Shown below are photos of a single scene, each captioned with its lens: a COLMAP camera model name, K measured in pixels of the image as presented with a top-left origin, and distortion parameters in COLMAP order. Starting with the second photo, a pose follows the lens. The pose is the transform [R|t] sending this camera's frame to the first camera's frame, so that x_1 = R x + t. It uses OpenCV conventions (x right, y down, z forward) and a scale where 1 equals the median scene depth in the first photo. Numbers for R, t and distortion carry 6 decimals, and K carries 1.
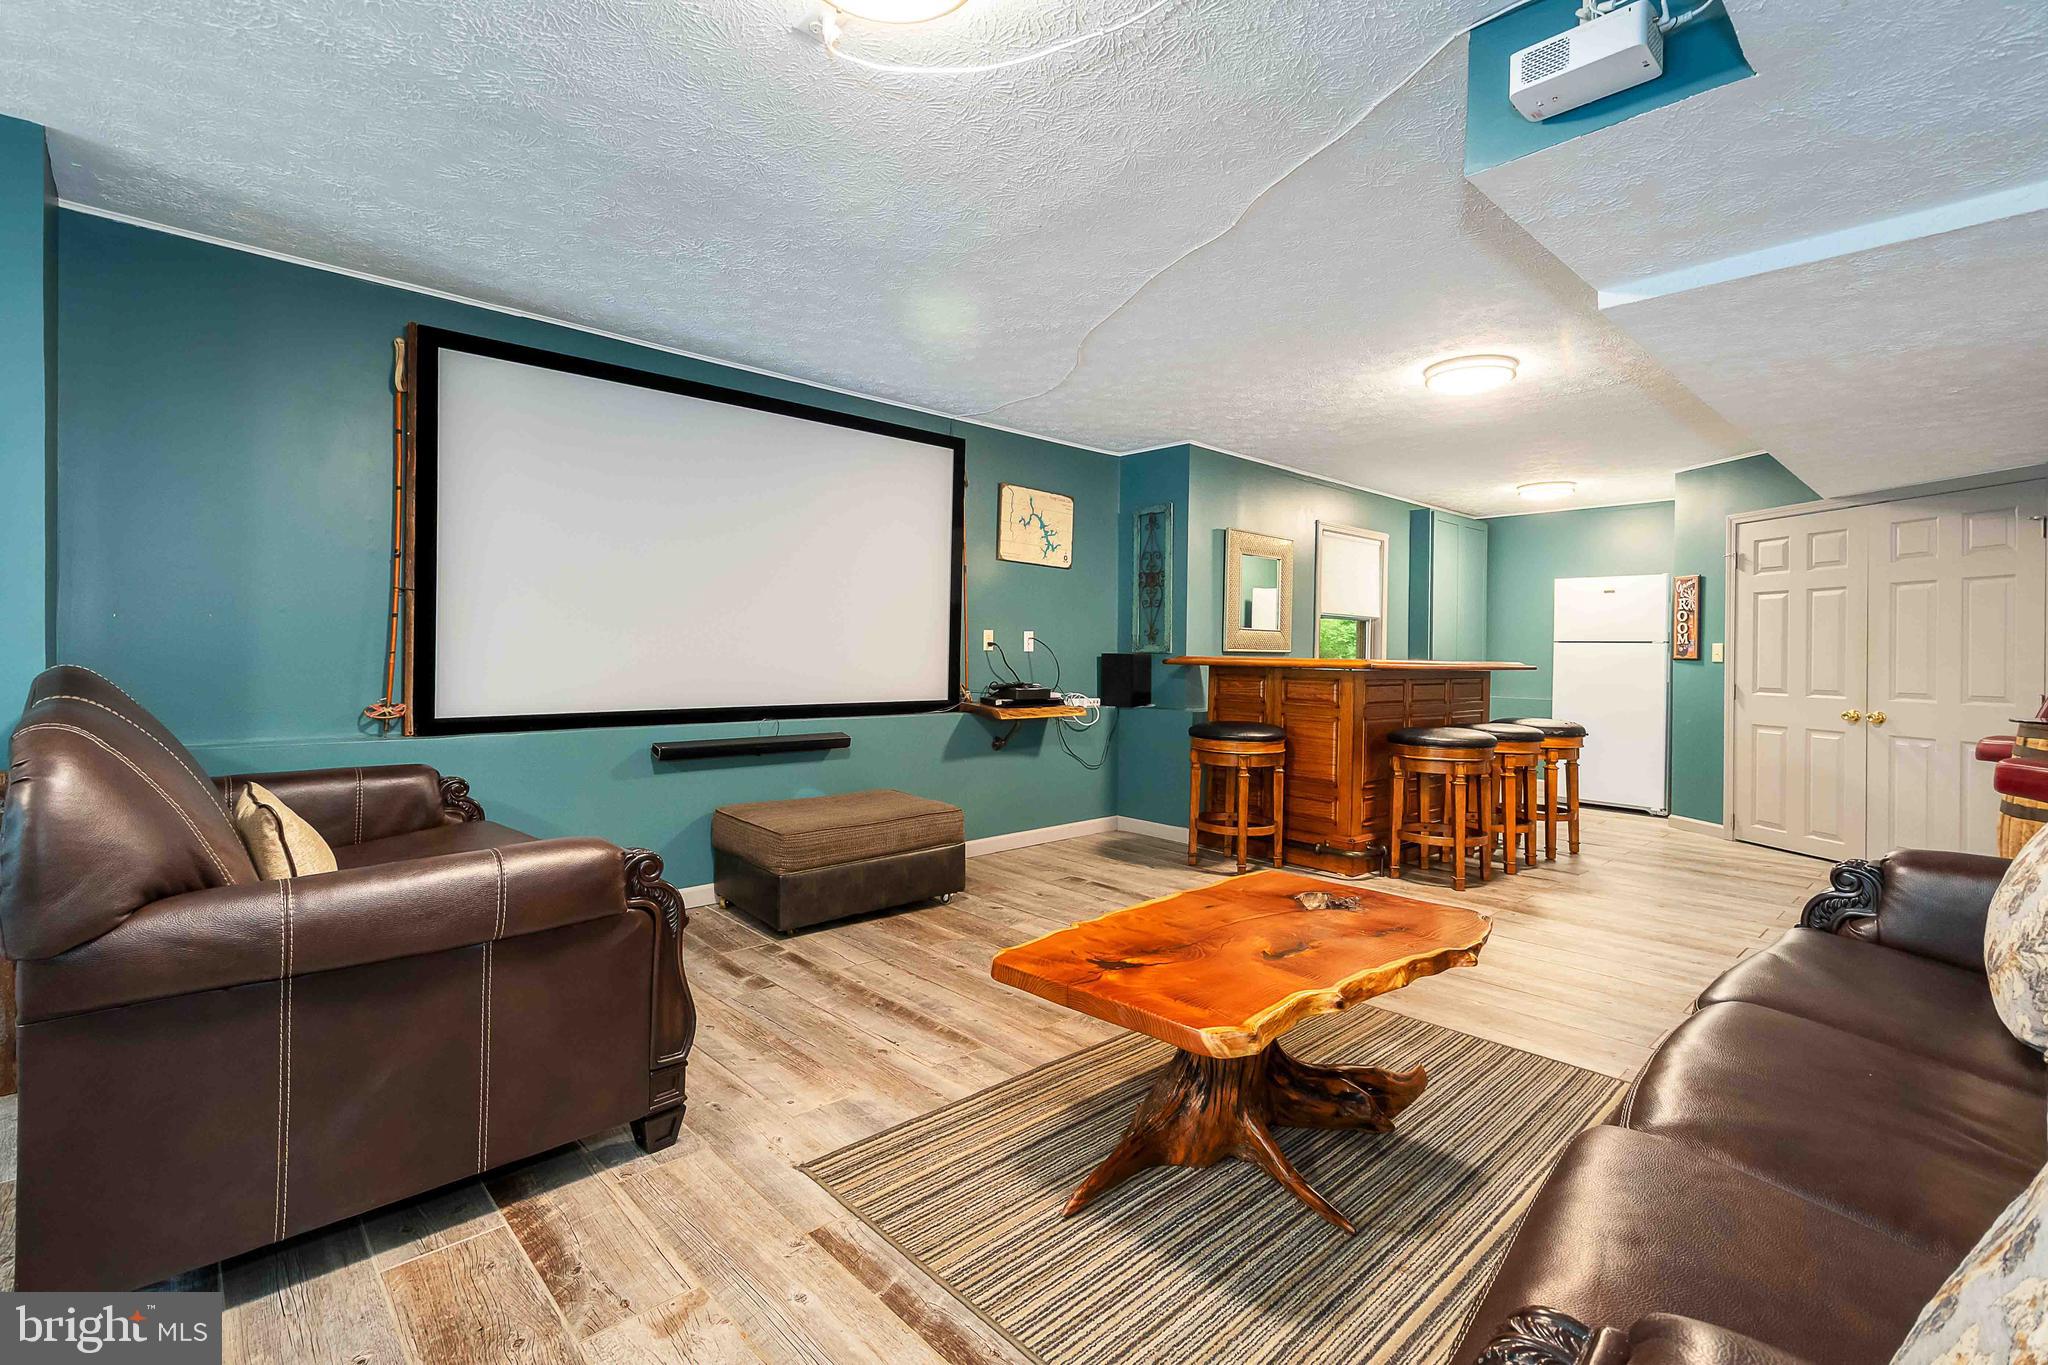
lens RADIAL K [[919.6, 0, 1038.2], [0, 919.6, 650.8], [0, 0, 1]] dist [0.033842, -0.000388]
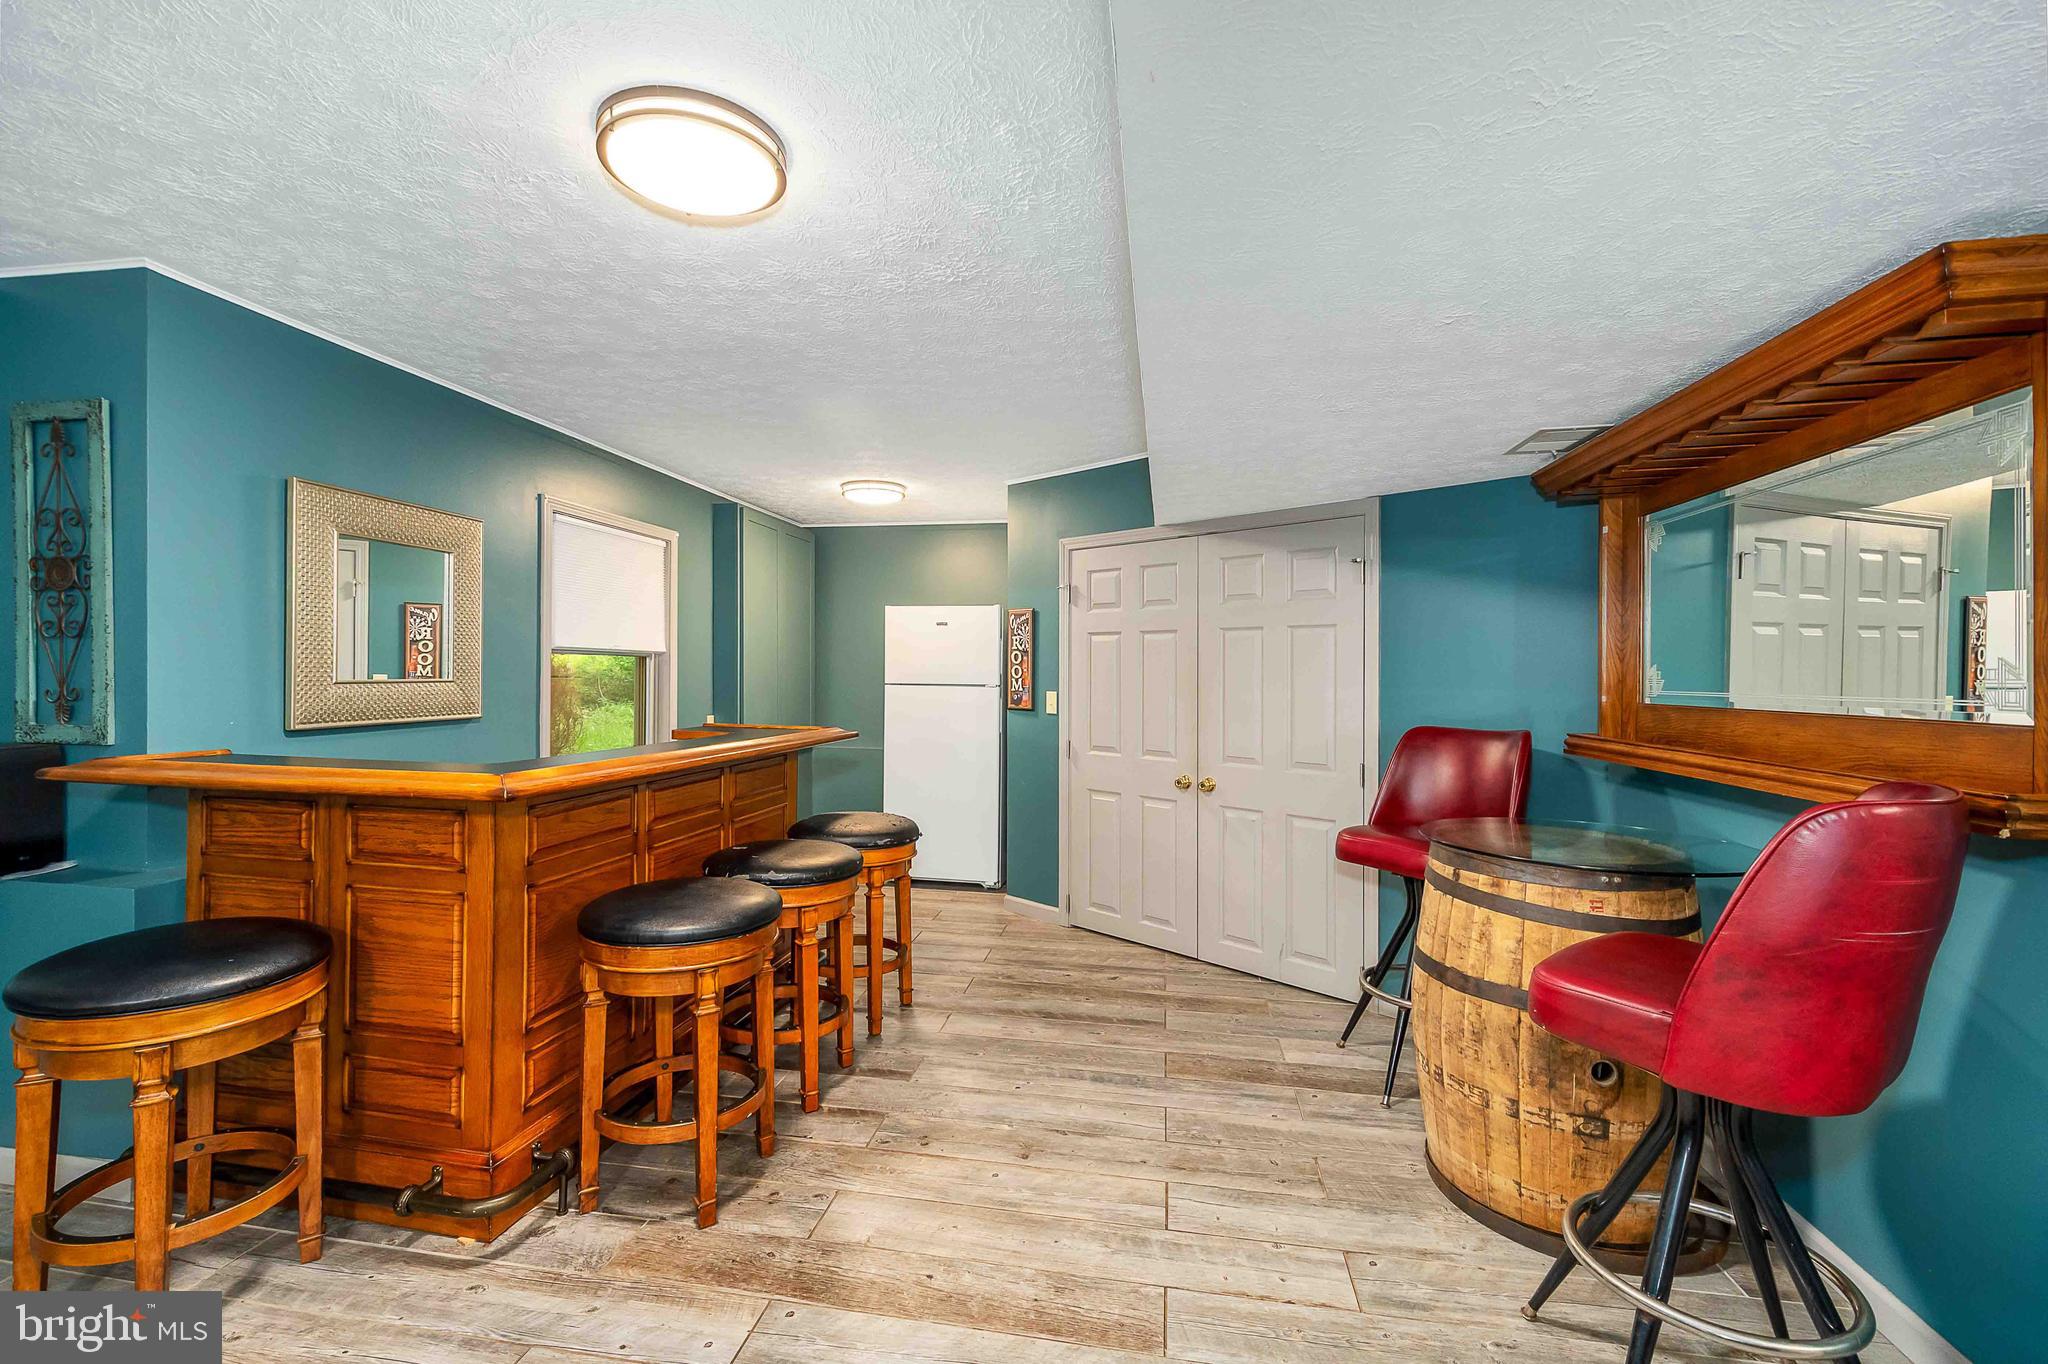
lens RADIAL K [[861.0, 0, 1023.2], [0, 861.0, 669.1], [0, 0, 1]] dist [0.001122, -0.000173]
pose [[0.792472, -0.008259, 0.609852, 0.245768], [0.003044, 0.999949, 0.009587, -0.037015], [-0.609901, -0.005741, 0.792457, 0.422444]]
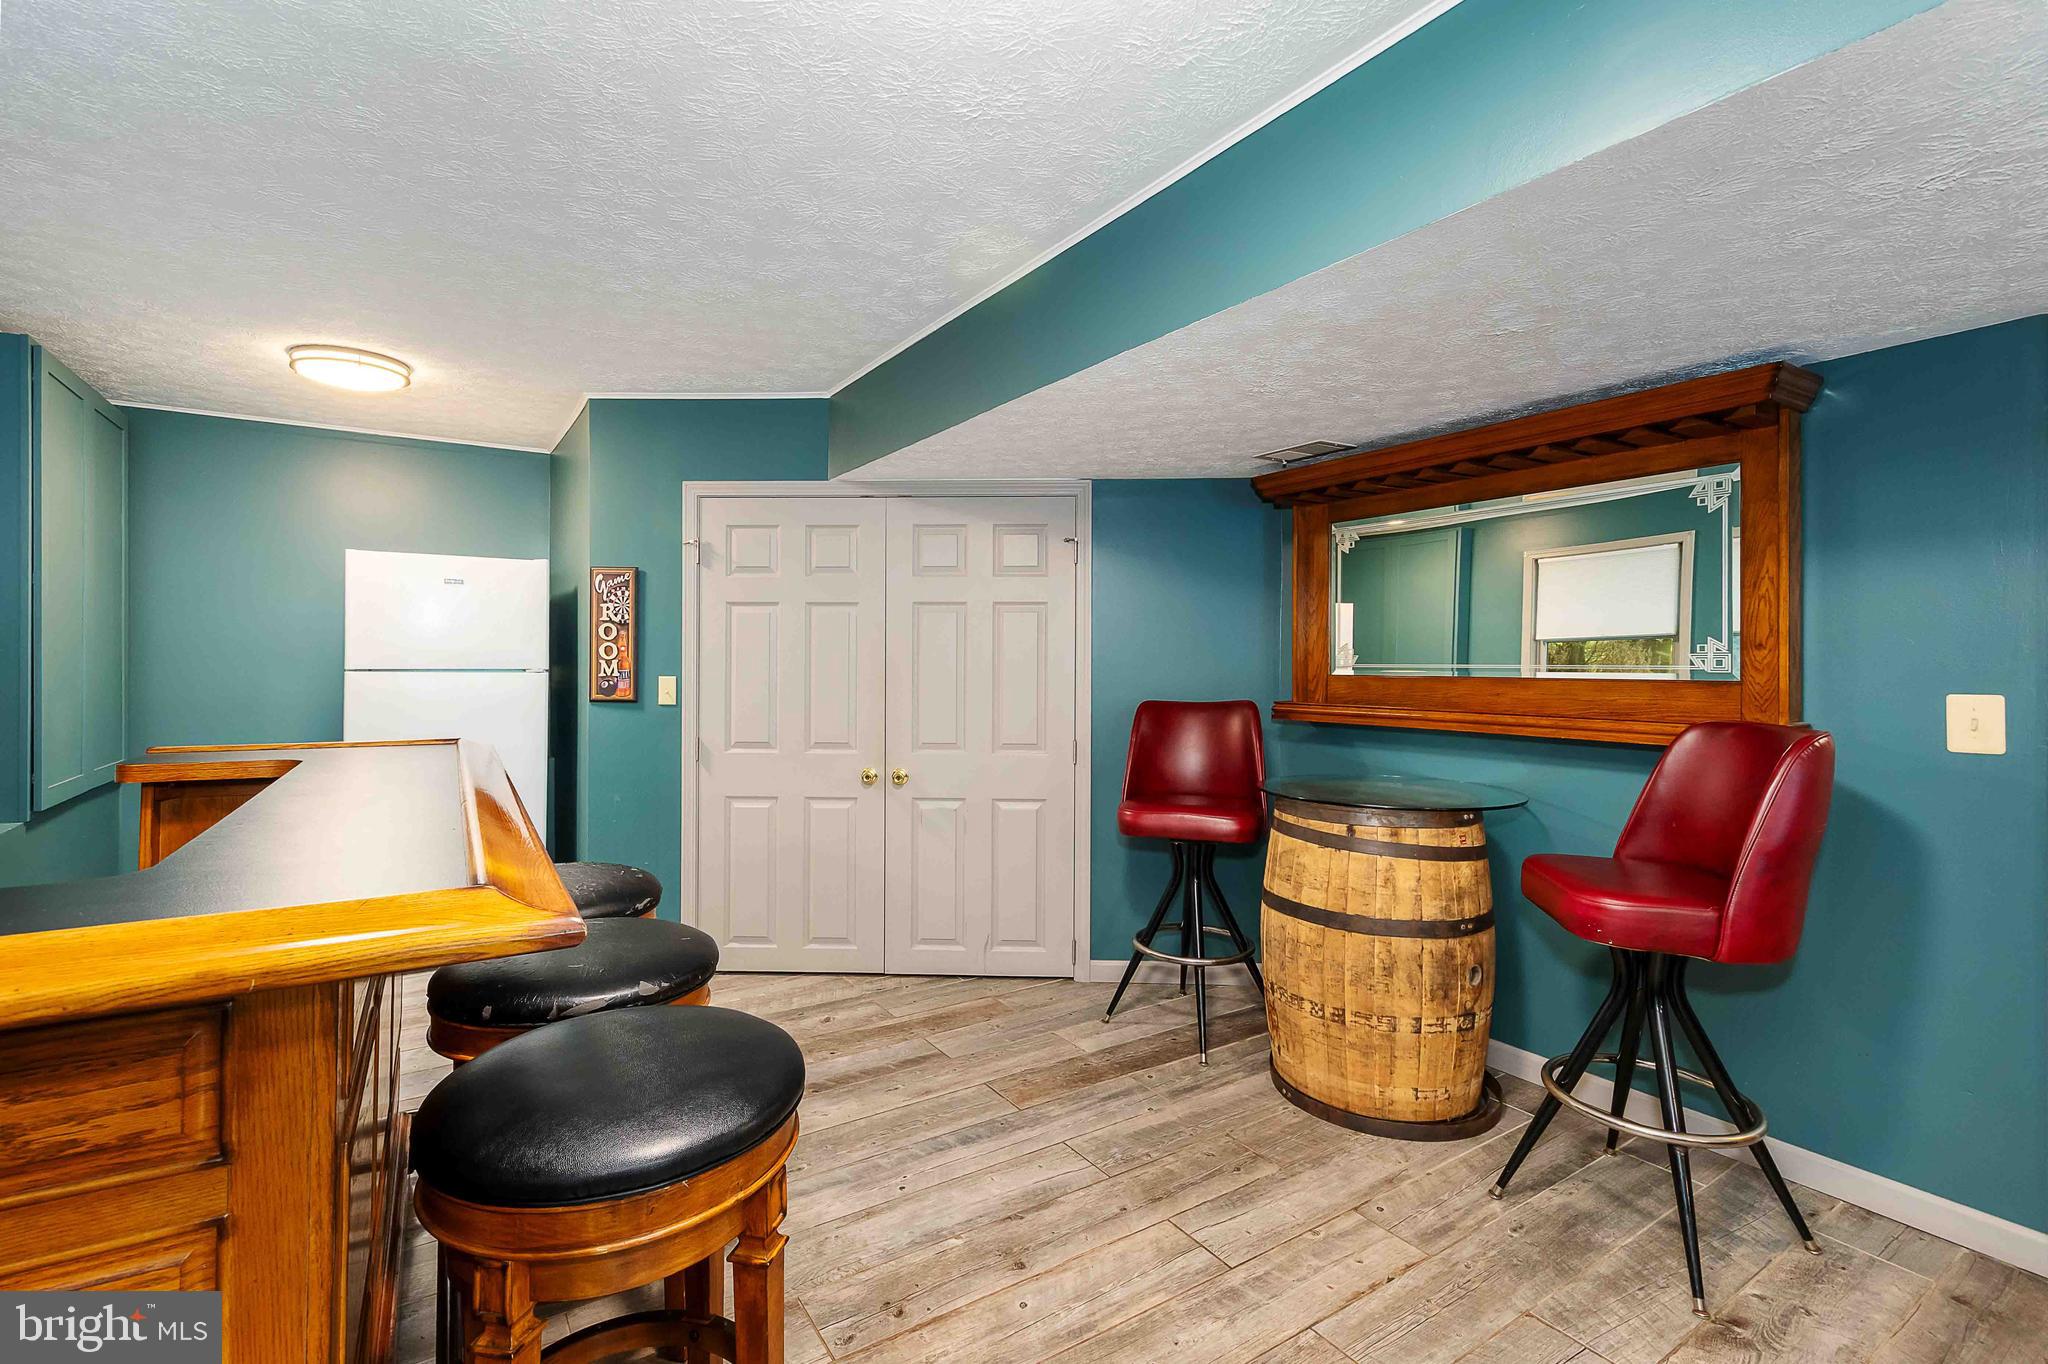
lens RADIAL K [[888.2, 0, 1011.9], [0, 888.2, 652.9], [0, 0, 1]] dist [0.008507, -0.000650]
pose [[0.192899, -0.009477, 0.981173, 0.172599], [-0.004506, 0.999934, 0.010544, -0.033096], [-0.981208, -0.006455, 0.192844, 0.676322]]
